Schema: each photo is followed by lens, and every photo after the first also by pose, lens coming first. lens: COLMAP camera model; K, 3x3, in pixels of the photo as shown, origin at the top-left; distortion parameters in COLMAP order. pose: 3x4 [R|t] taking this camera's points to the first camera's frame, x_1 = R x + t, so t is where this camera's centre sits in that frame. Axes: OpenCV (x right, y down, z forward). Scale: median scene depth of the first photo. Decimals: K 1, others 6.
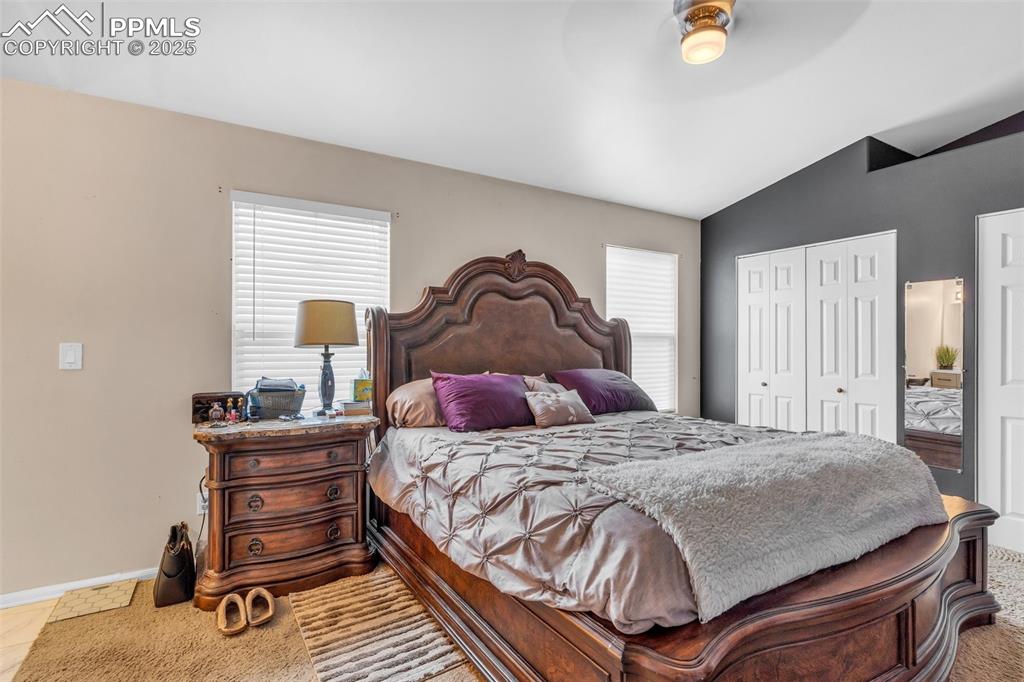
lens RADIAL K [[493.8, 0, 512.9], [0, 493.8, 343.1], [0, 0, 1]] dist [-0.003557, -0.000168]
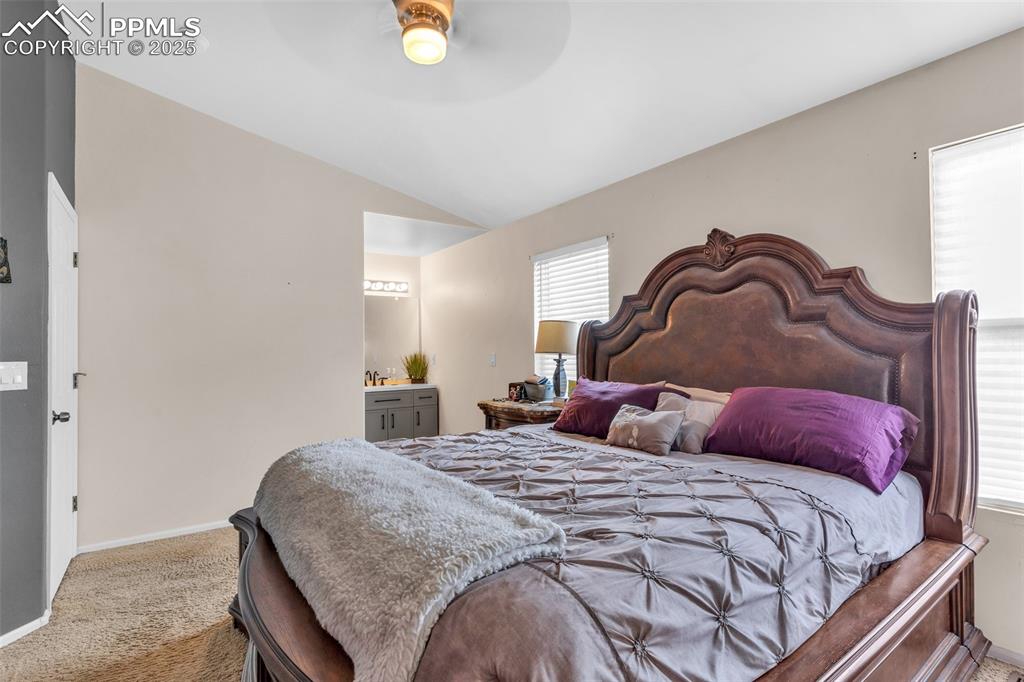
lens RADIAL K [[493.8, 0, 514.4], [0, 493.8, 350.5], [0, 0, 1]] dist [-0.003557, -0.000168]
pose [[0.079510, -0.012777, -0.996752, 0.861164], [0.009677, 0.999881, -0.012045, 0.010144], [0.996787, -0.008688, 0.079624, 0.702447]]
